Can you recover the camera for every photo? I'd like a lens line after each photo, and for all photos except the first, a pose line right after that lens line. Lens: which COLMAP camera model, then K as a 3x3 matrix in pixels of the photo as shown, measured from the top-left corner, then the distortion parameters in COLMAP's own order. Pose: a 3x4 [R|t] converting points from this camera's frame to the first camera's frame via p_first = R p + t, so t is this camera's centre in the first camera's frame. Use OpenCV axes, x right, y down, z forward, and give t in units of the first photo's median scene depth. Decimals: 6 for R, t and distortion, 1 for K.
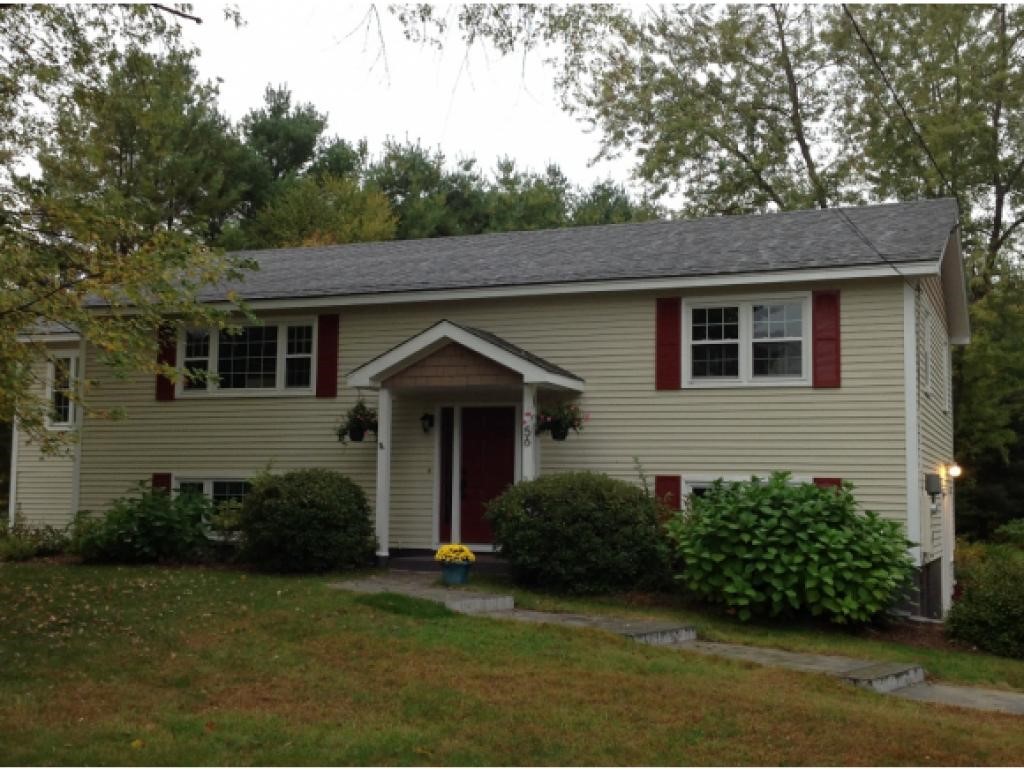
lens RADIAL K [[1287.4, 0, 512.0], [0, 1287.4, 384.5], [0, 0, 1]] dist [0.099721, -0.000498]
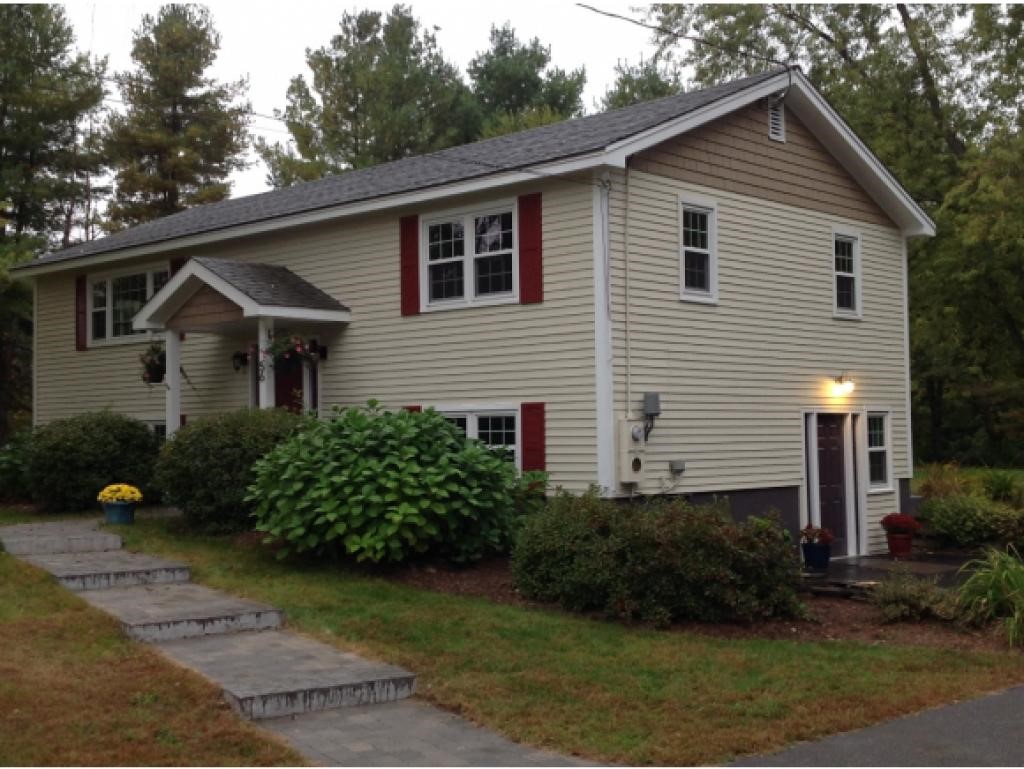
lens RADIAL K [[1287.4, 0, 512.0], [0, 1287.4, 384.5], [0, 0, 1]] dist [0.099721, -0.000498]
pose [[0.934552, -0.041004, -0.353456, 0.516126], [0.059209, 0.997410, 0.040842, 0.020292], [0.350865, -0.059097, 0.934559, 0.147667]]
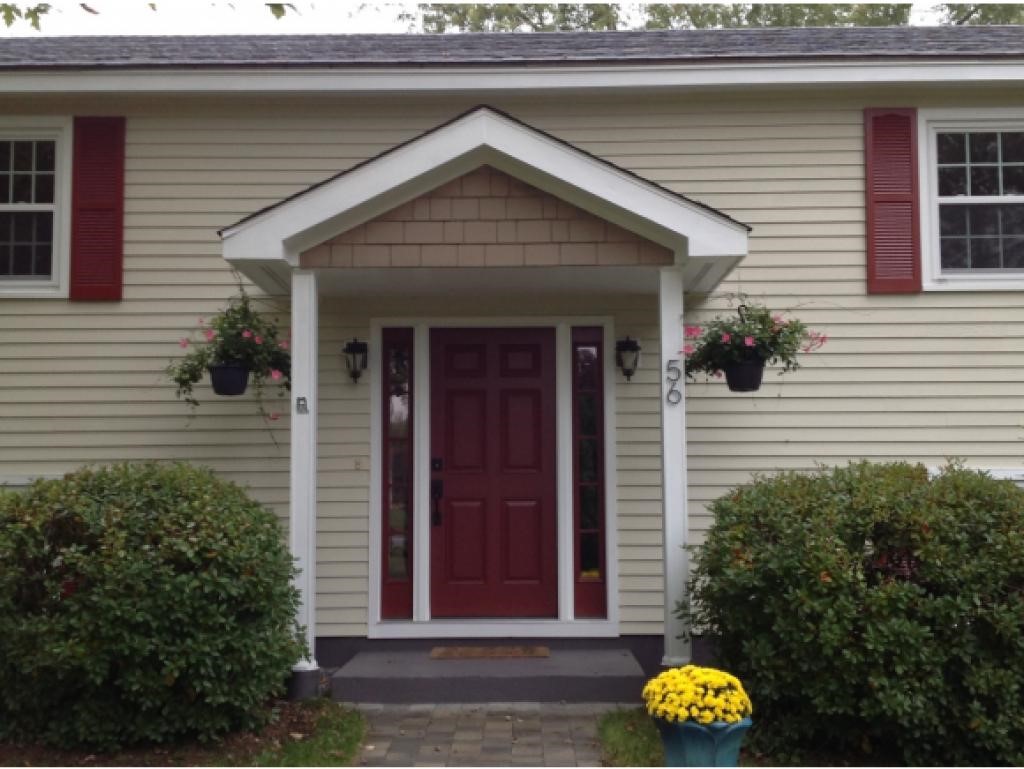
lens RADIAL K [[1287.4, 0, 512.0], [0, 1287.4, 384.5], [0, 0, 1]] dist [0.099721, -0.000498]
pose [[0.929234, 0.012379, 0.369284, -0.195190], [-0.013639, 0.999907, 0.000801, 0.039794], [-0.369240, -0.005781, 0.929316, 0.590865]]
